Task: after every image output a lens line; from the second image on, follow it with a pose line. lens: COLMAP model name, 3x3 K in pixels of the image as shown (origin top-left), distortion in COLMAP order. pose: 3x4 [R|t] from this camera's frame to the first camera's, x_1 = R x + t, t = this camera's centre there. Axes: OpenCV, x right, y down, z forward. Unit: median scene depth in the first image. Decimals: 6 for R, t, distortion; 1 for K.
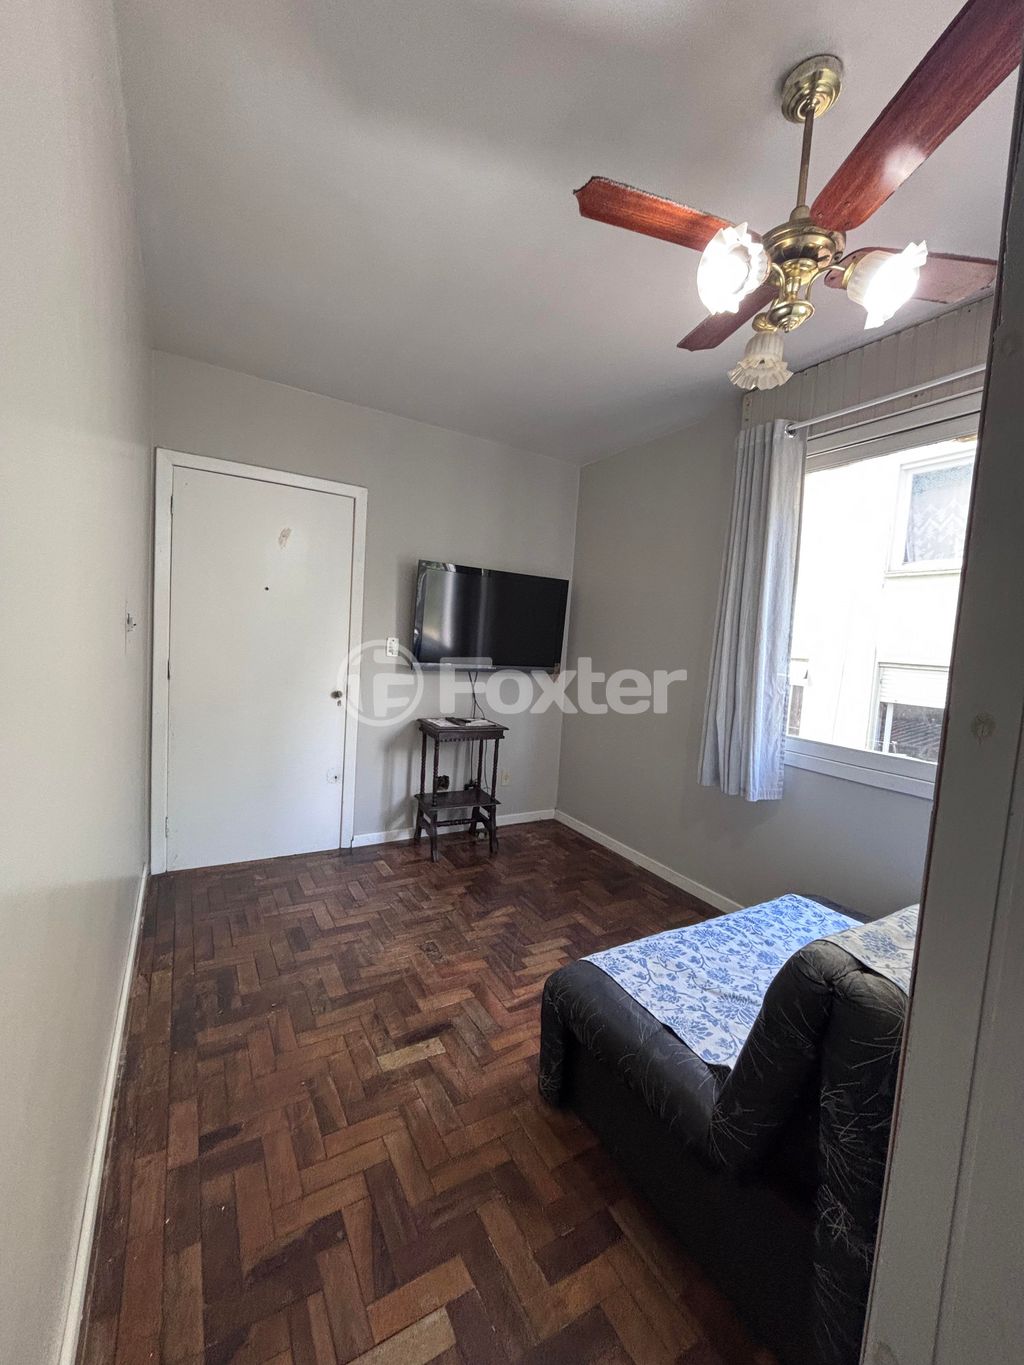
lens RADIAL K [[548.2, 0, 508.7], [0, 548.2, 682.6], [0, 0, 1]] dist [-0.004685, 0.000953]
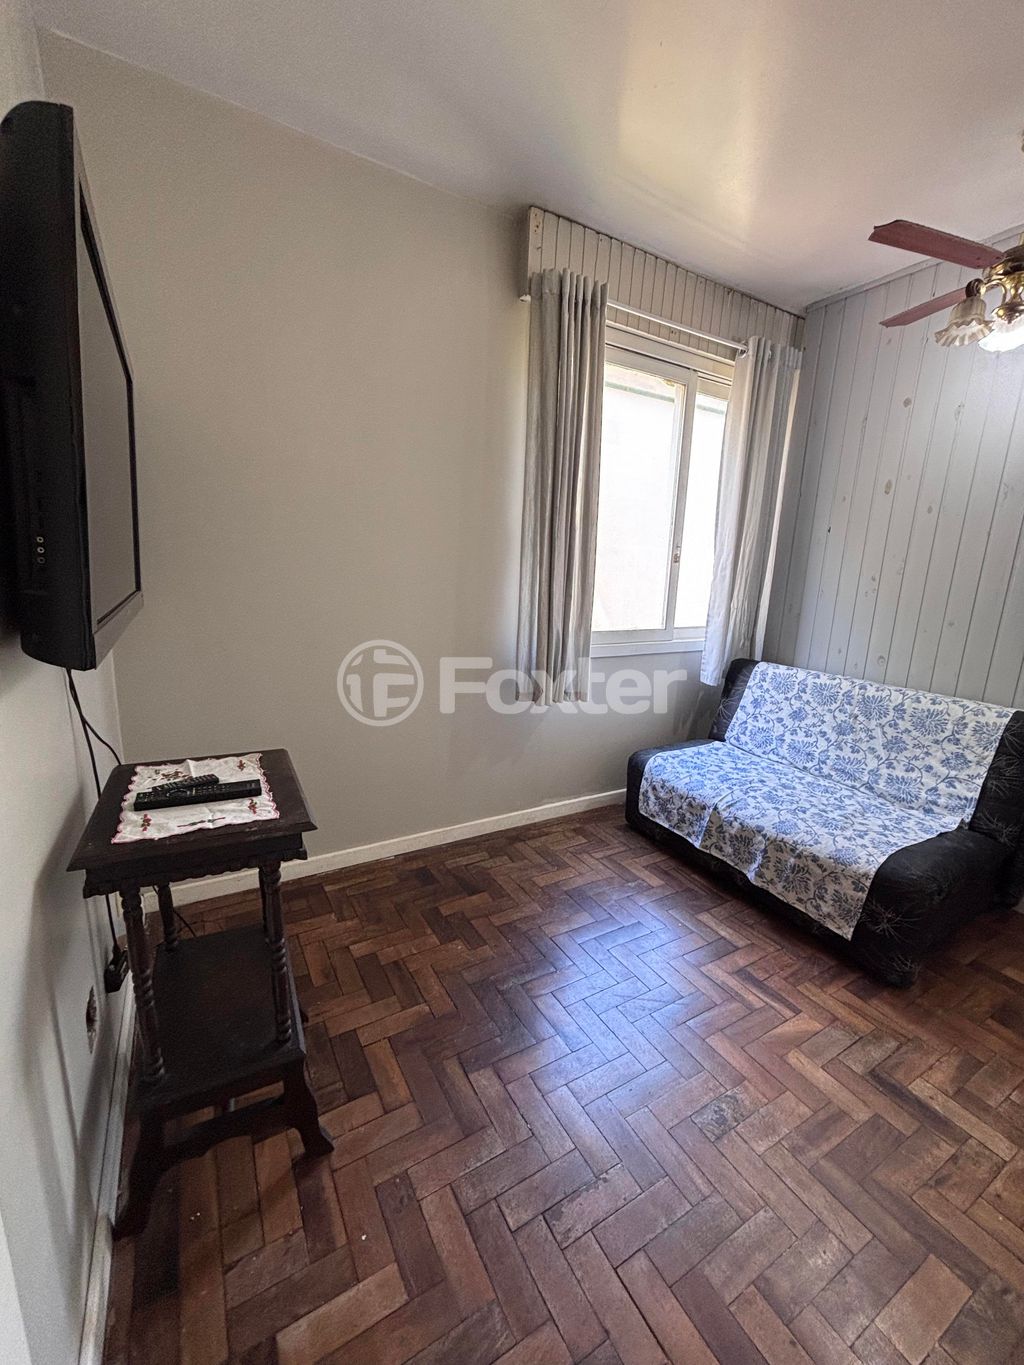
lens RADIAL K [[548.2, 0, 510.5], [0, 548.2, 687.7], [0, 0, 1]] dist [-0.004685, 0.000953]
pose [[0.014432, -0.275671, 0.961144, -0.725762], [0.044950, 0.960451, 0.274797, -0.128828], [-0.998885, 0.039237, 0.026253, 1.522627]]
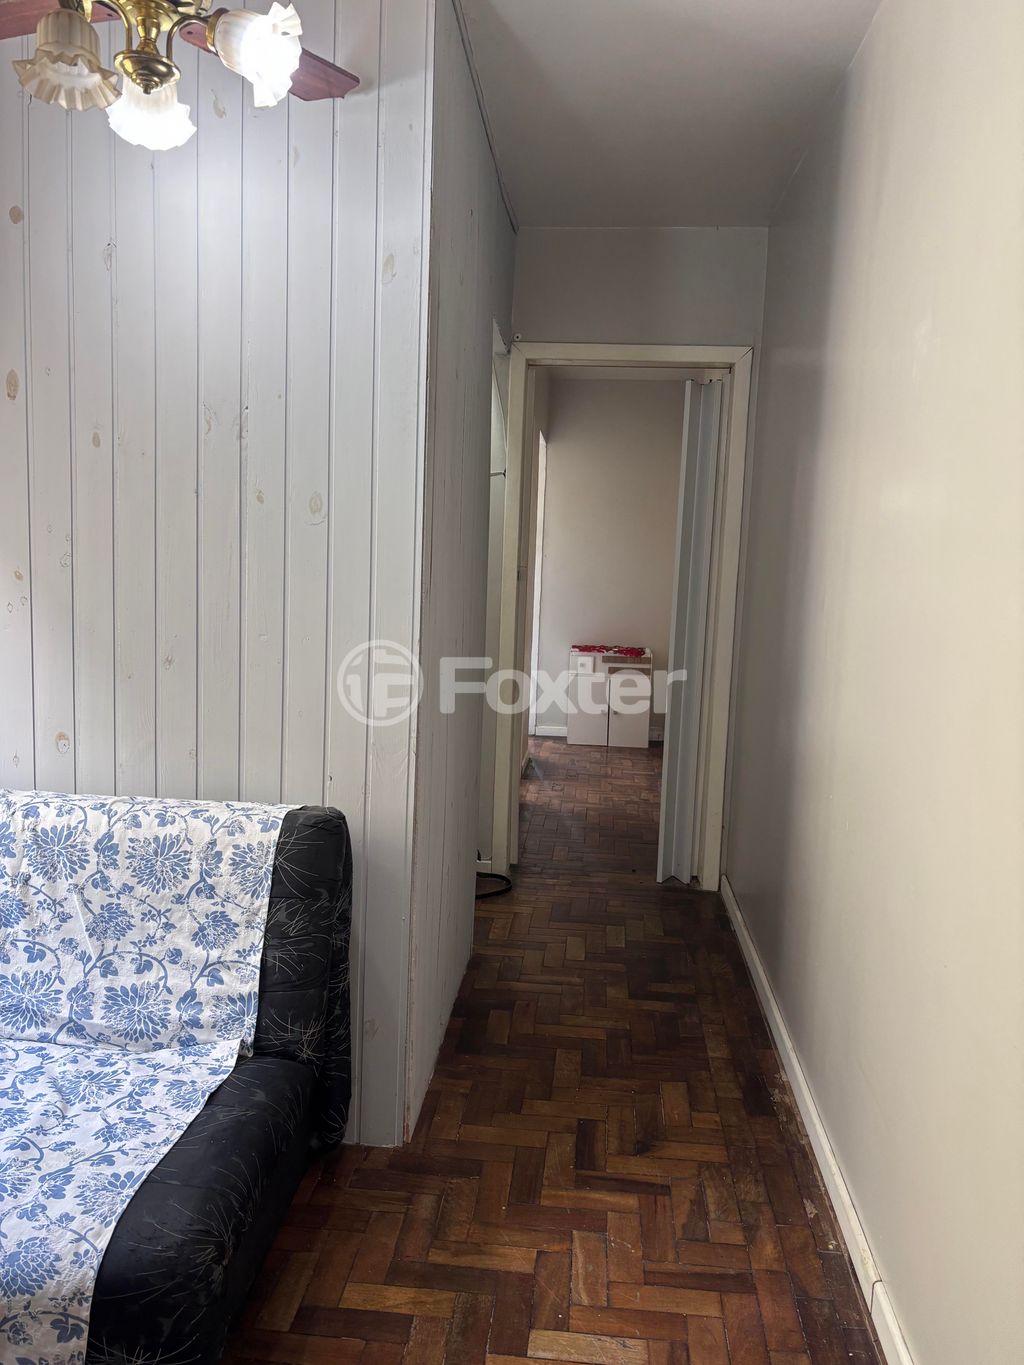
lens RADIAL K [[1018.2, 0, 523.2], [0, 1018.2, 686.0], [0, 0, 1]] dist [0.026695, -0.012154]
pose [[-0.817104, -0.169690, 0.550951, -0.496546], [-0.049556, 0.972835, 0.226132, -0.149583], [-0.574357, 0.157470, -0.803317, 1.286761]]
